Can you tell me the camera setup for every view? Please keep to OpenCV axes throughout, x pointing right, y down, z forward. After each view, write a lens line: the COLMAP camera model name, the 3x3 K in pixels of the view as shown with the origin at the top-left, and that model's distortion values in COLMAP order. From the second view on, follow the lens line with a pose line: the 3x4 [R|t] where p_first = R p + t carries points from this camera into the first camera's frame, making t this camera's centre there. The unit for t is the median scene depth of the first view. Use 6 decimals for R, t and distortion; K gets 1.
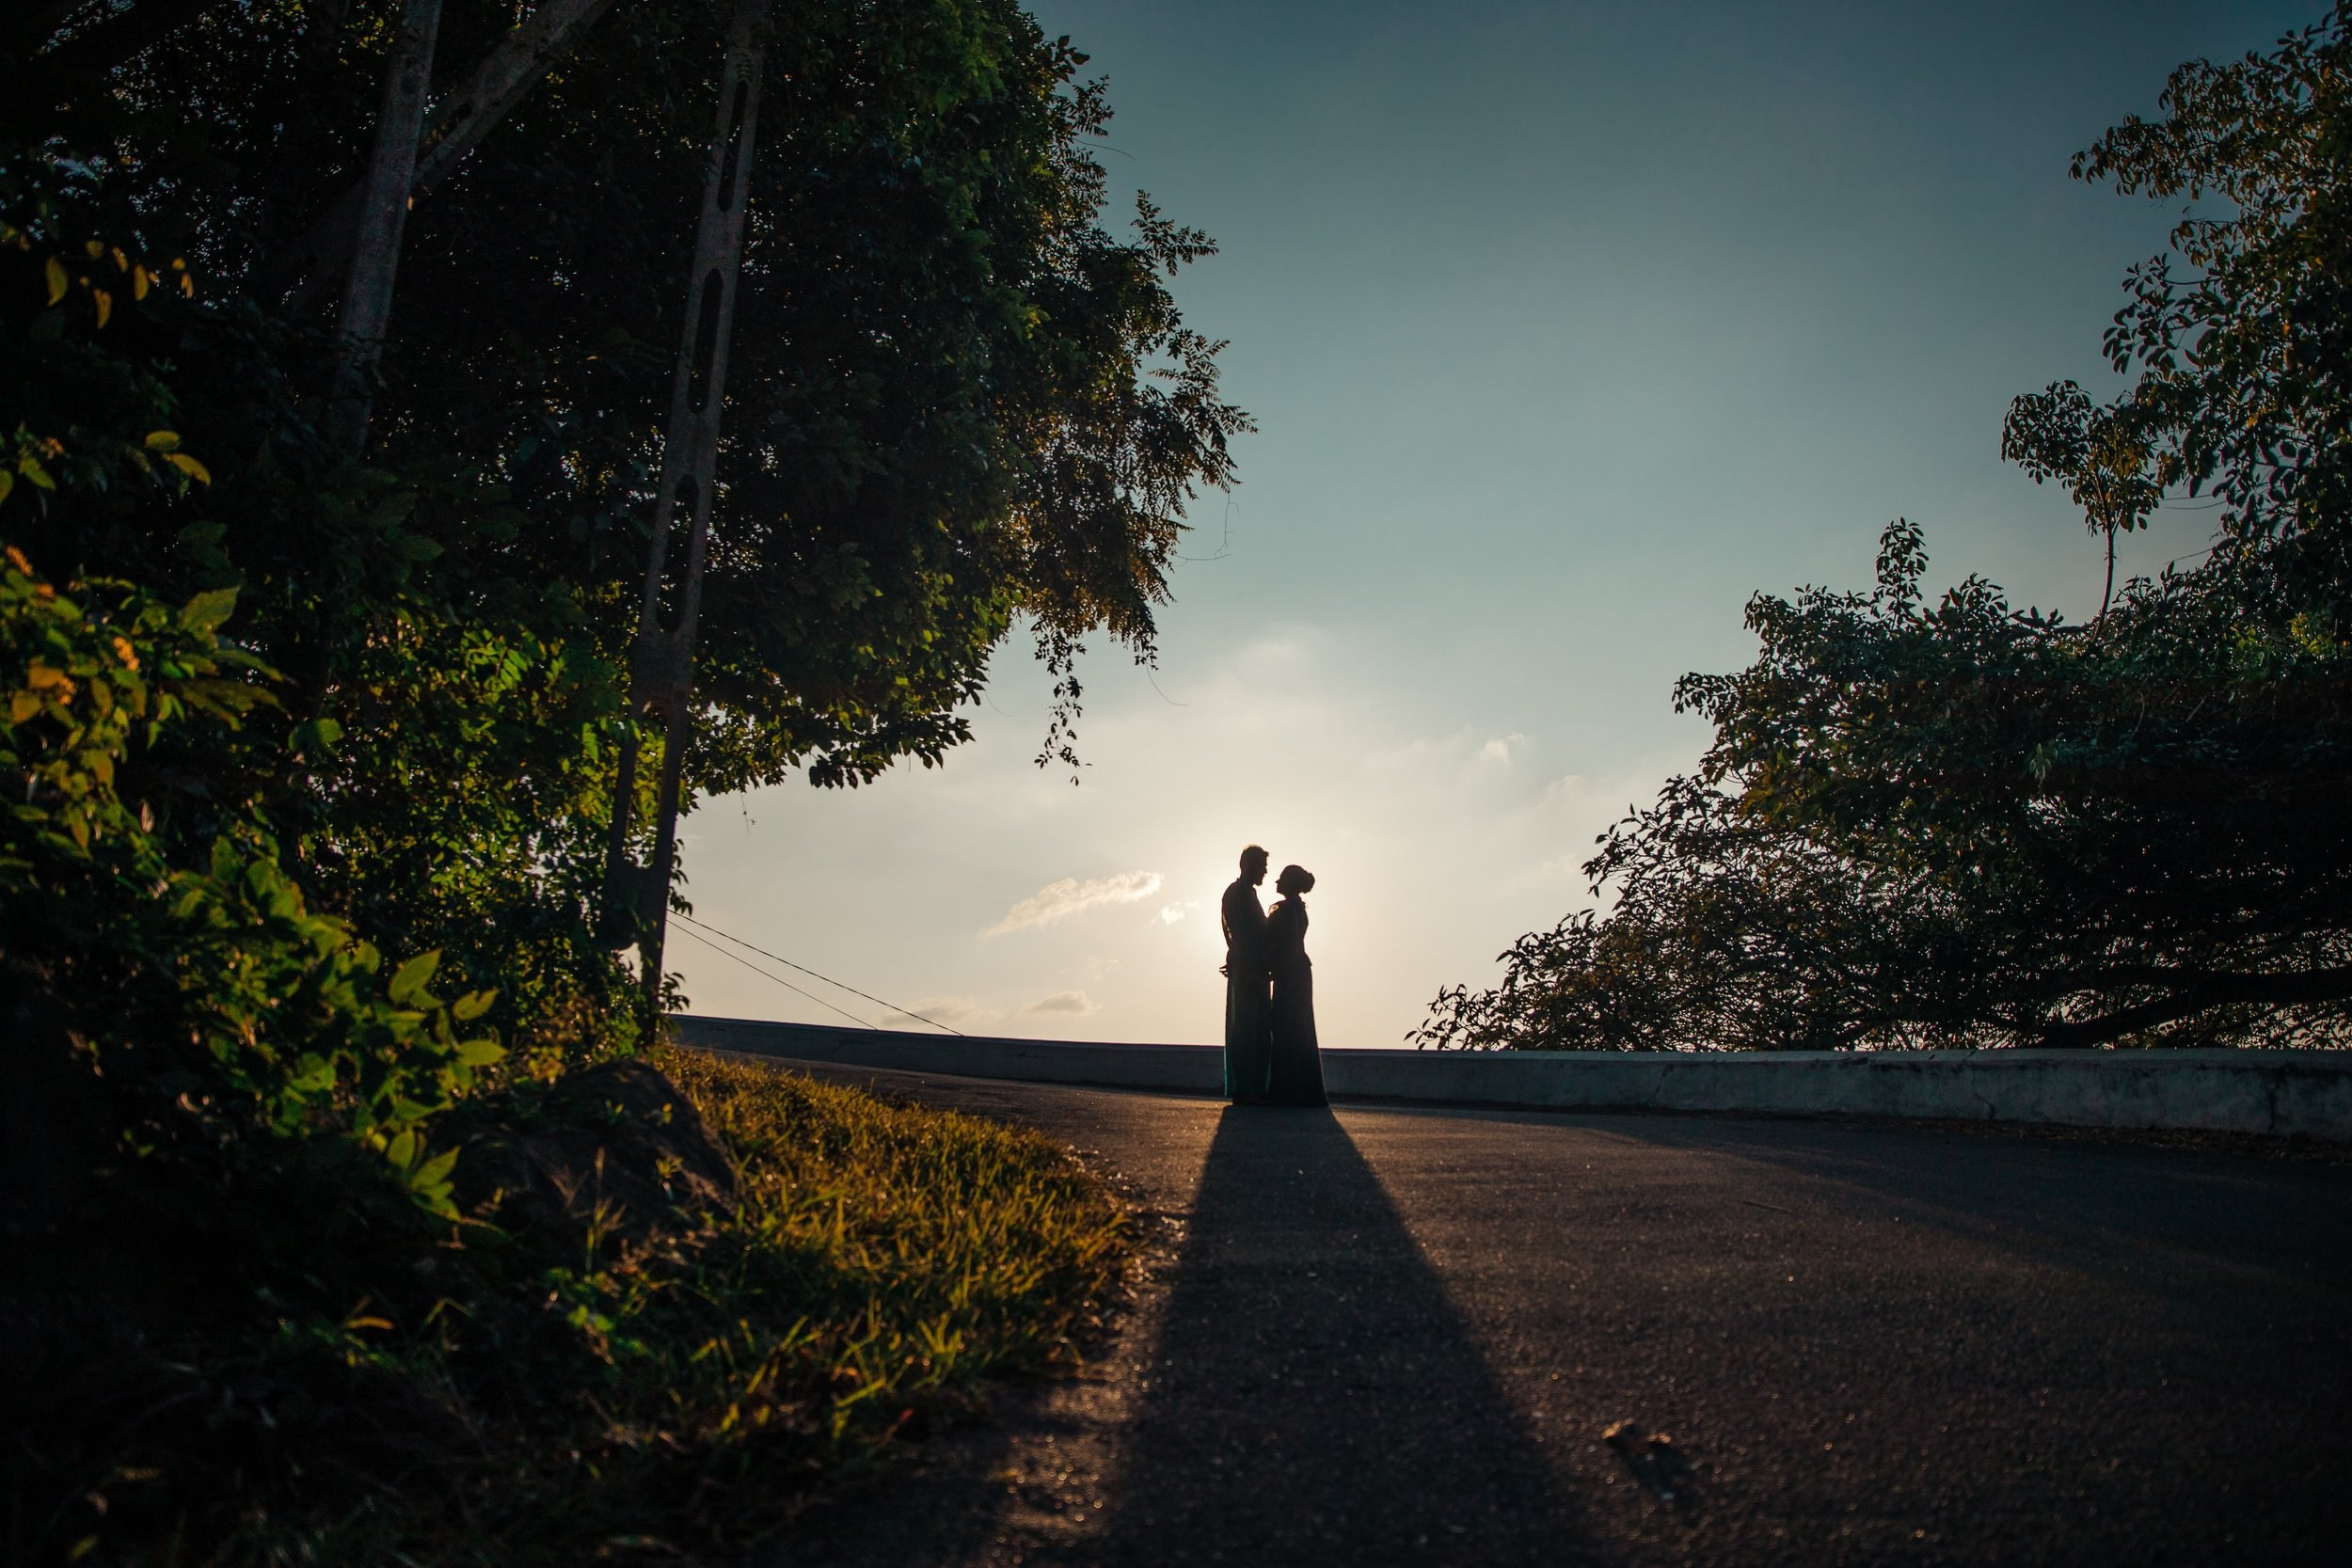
lens RADIAL K [[1640.9, 0, 1109.1], [0, 1640.9, 784.6], [0, 0, 1]] dist [-0.117217, 0.006585]
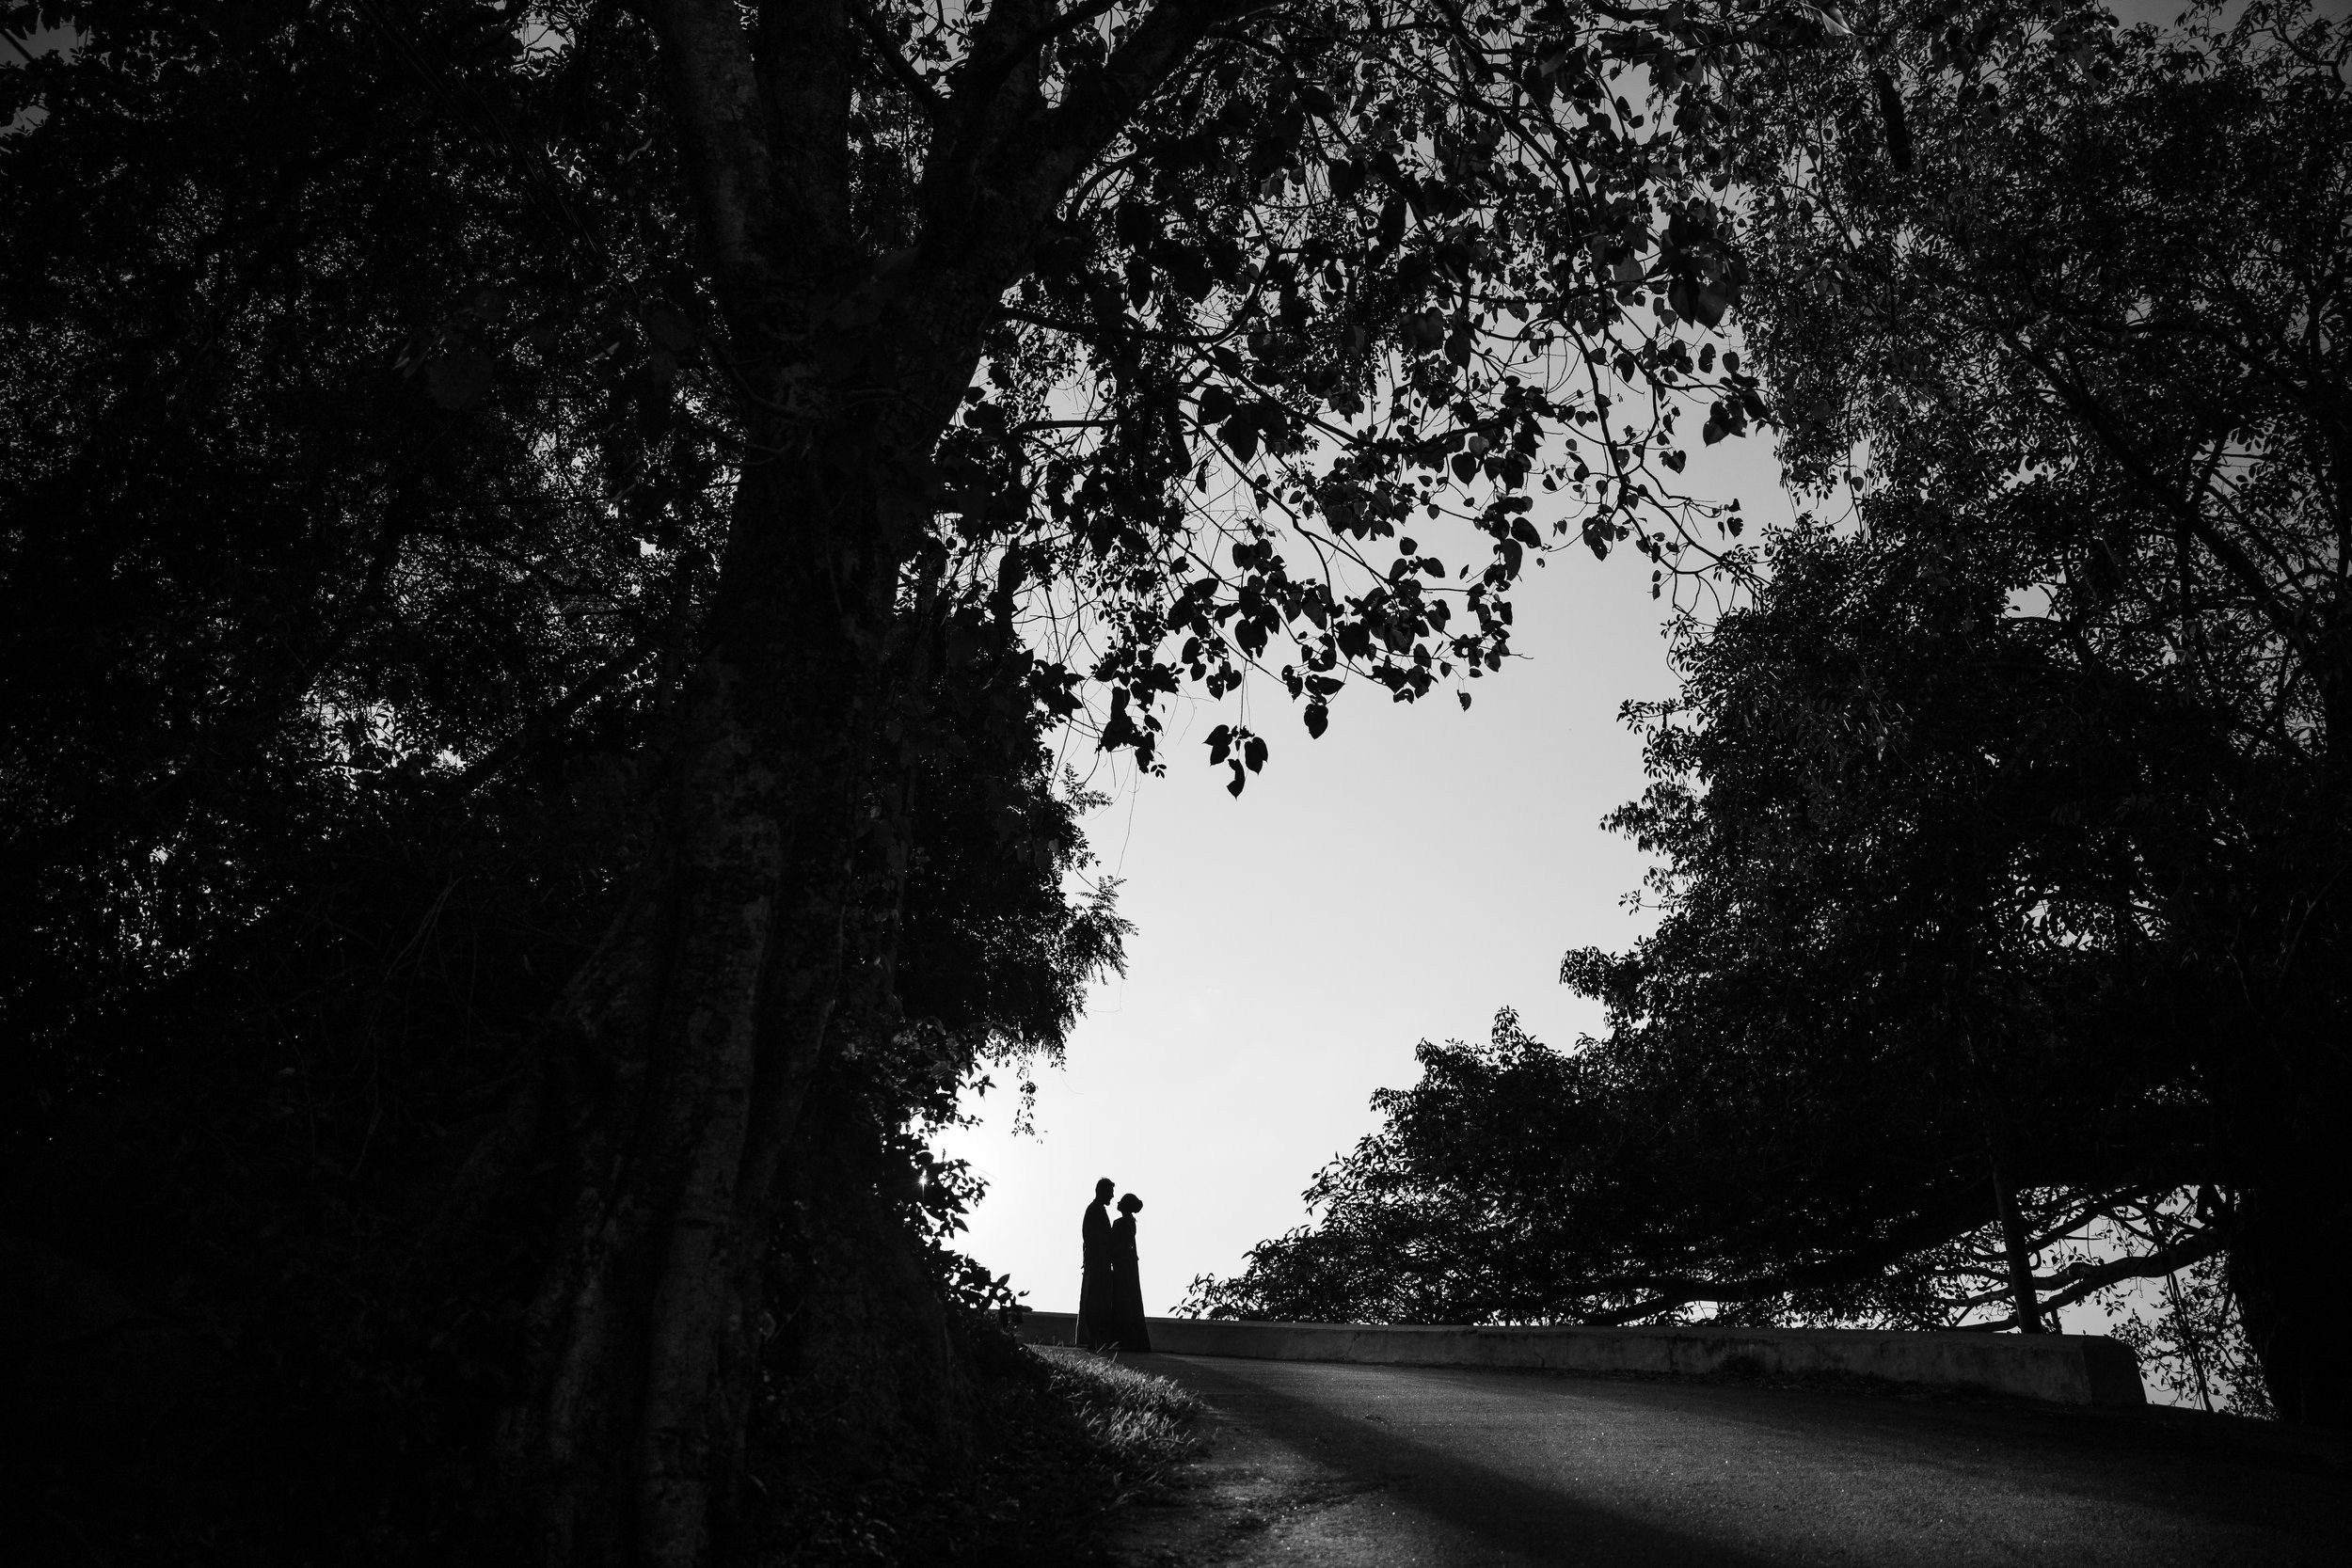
lens RADIAL K [[1627.5, 0, 1176.0], [0, 1627.5, 784.0], [0, 0, 1]] dist [-0.107523, 0.099836]
pose [[0.972065, 0.090318, 0.216637, -0.213785], [-0.053879, 0.984217, -0.168567, -0.078542], [-0.228443, 0.152186, 0.961589, -0.546600]]
